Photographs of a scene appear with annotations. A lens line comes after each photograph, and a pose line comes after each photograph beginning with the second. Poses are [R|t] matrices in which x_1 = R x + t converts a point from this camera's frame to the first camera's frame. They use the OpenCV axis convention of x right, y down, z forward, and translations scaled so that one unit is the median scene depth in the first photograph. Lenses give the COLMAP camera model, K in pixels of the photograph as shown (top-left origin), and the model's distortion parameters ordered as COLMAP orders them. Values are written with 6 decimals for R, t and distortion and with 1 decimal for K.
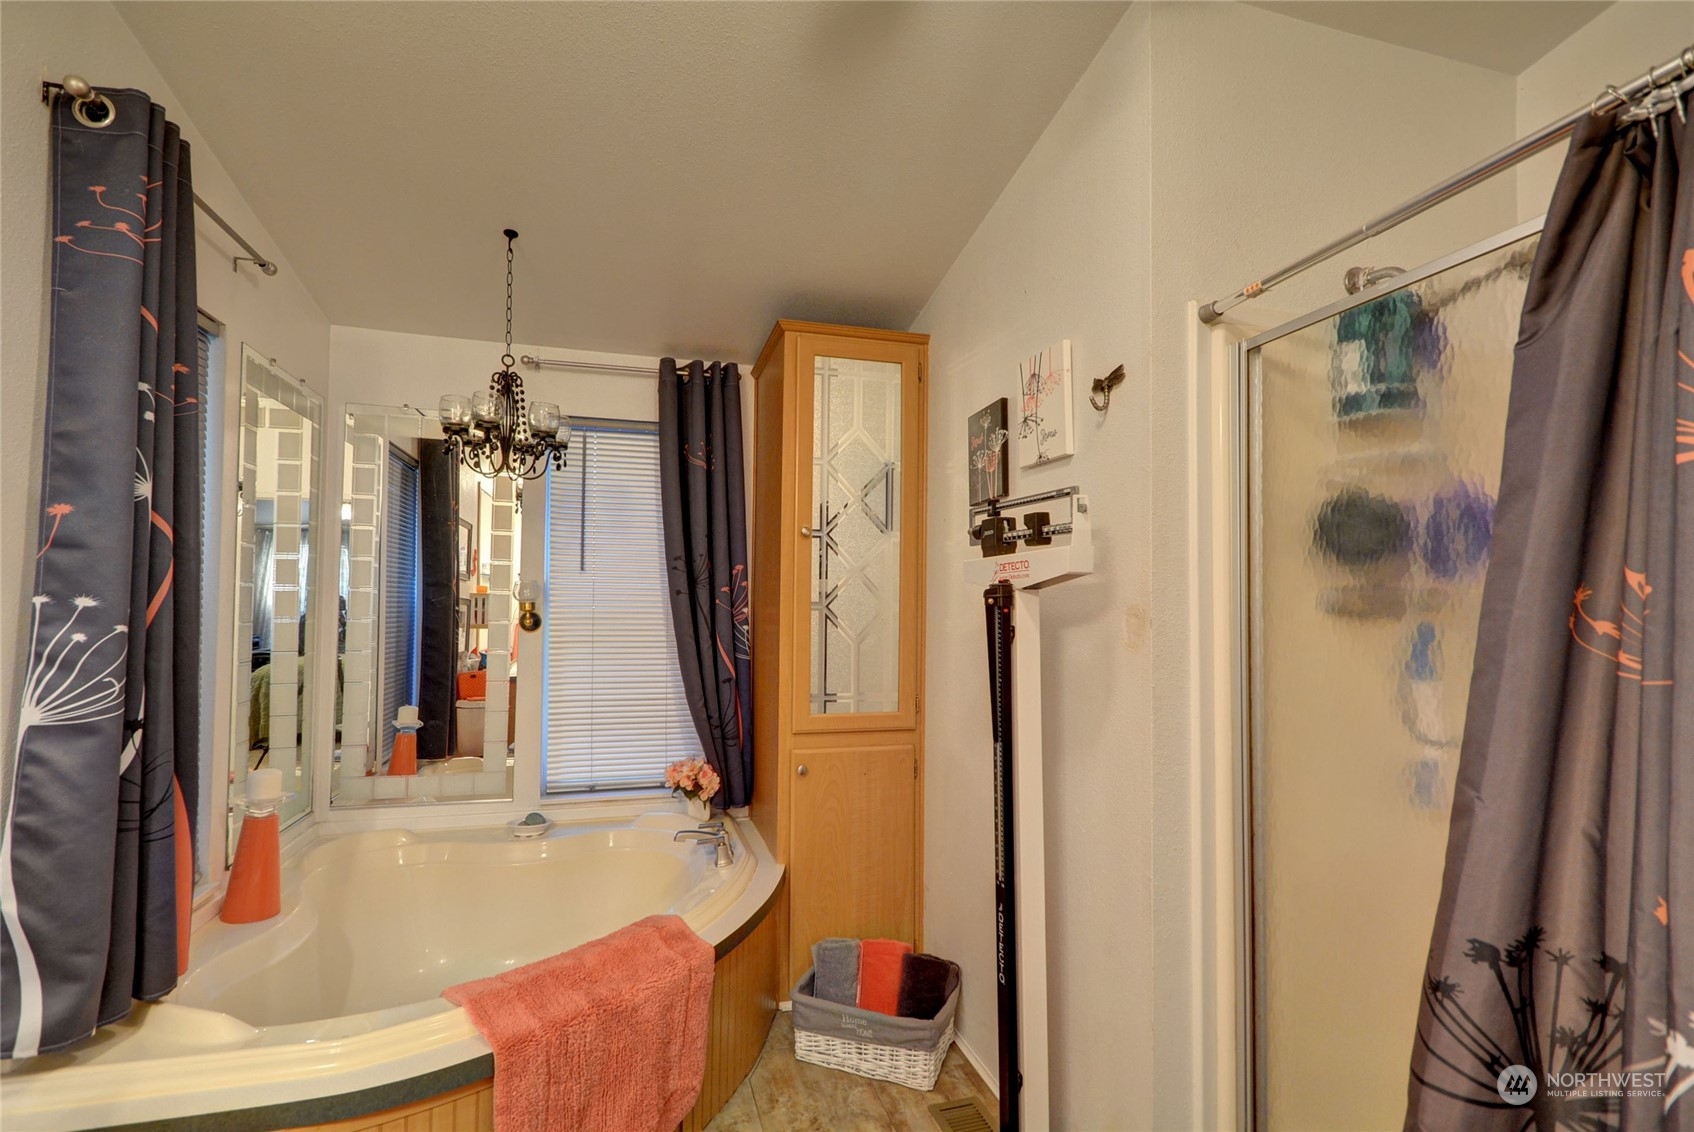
lens RADIAL K [[798.5, 0, 842.7], [0, 798.5, 580.8], [0, 0, 1]] dist [0.014141, -0.003479]
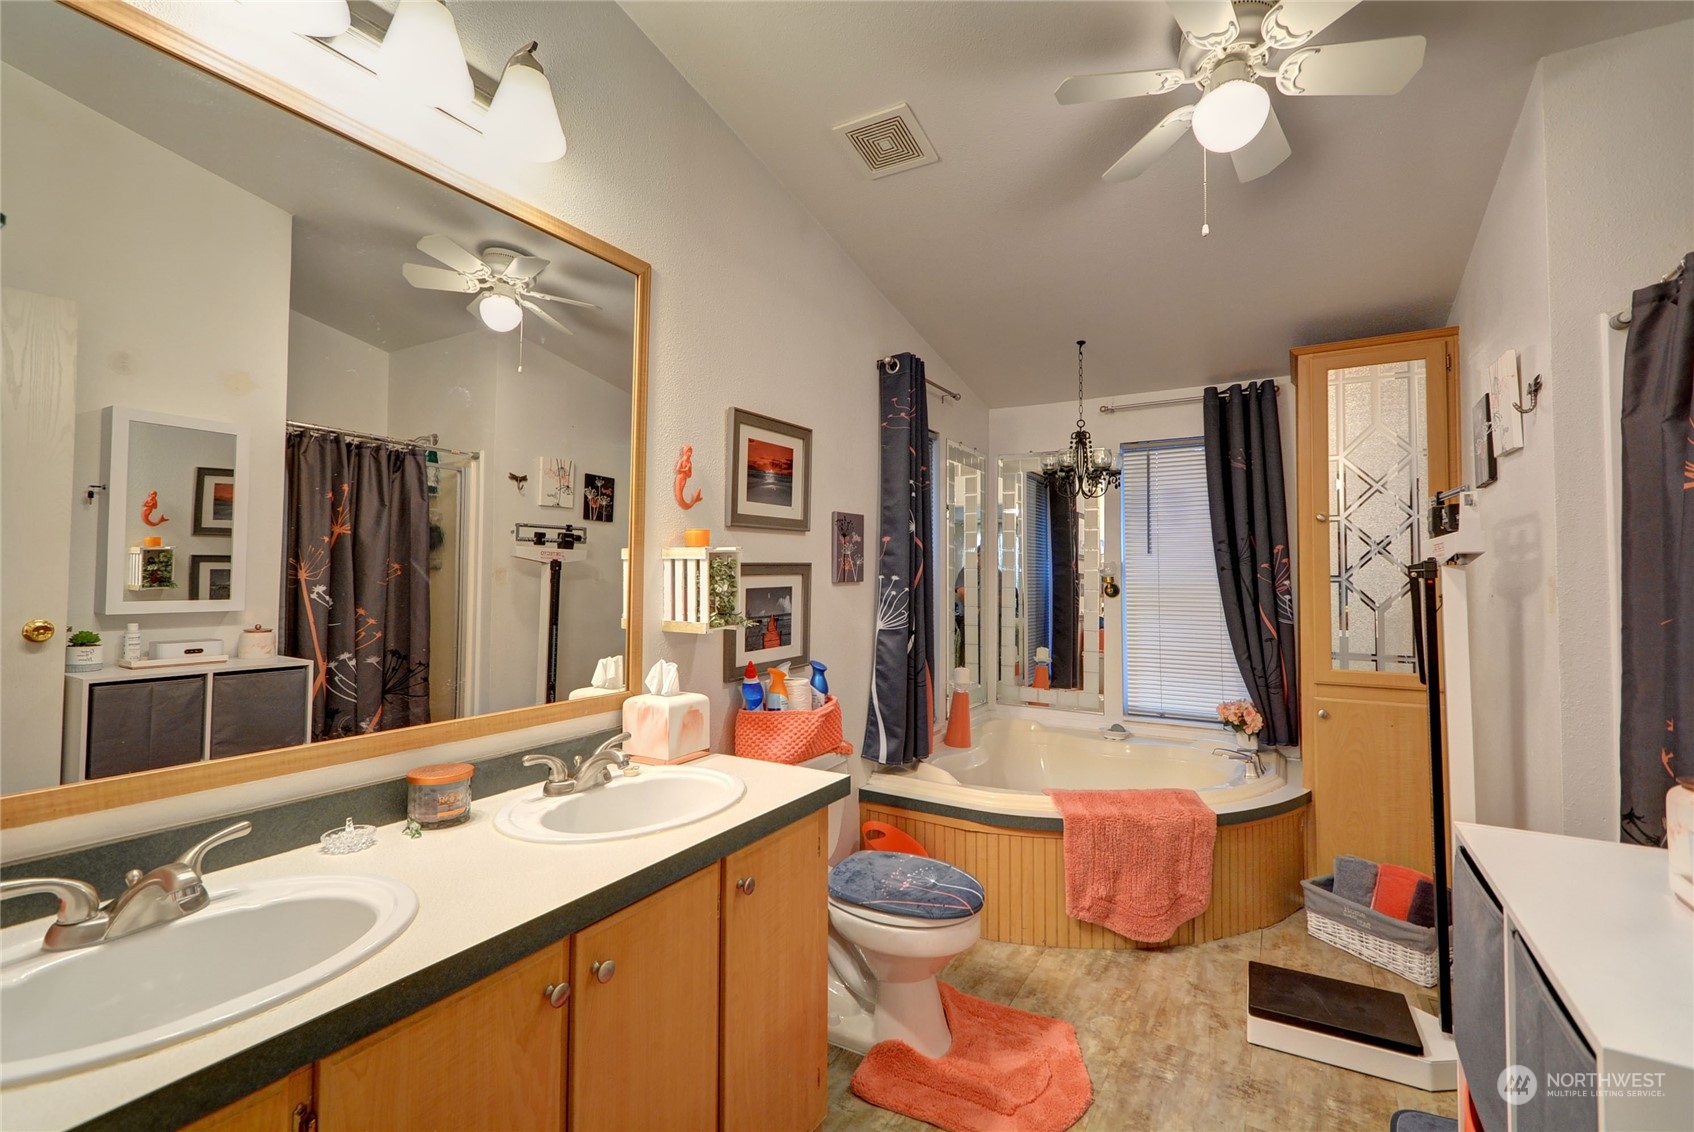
lens RADIAL K [[748.3, 0, 845.4], [0, 748.3, 560.6], [0, 0, 1]] dist [0.002518, 0.000506]
pose [[0.707775, -0.020058, -0.706153, 0.277431], [0.024024, 0.999702, -0.004317, -0.009869], [0.706029, -0.013909, 0.708046, -0.358727]]
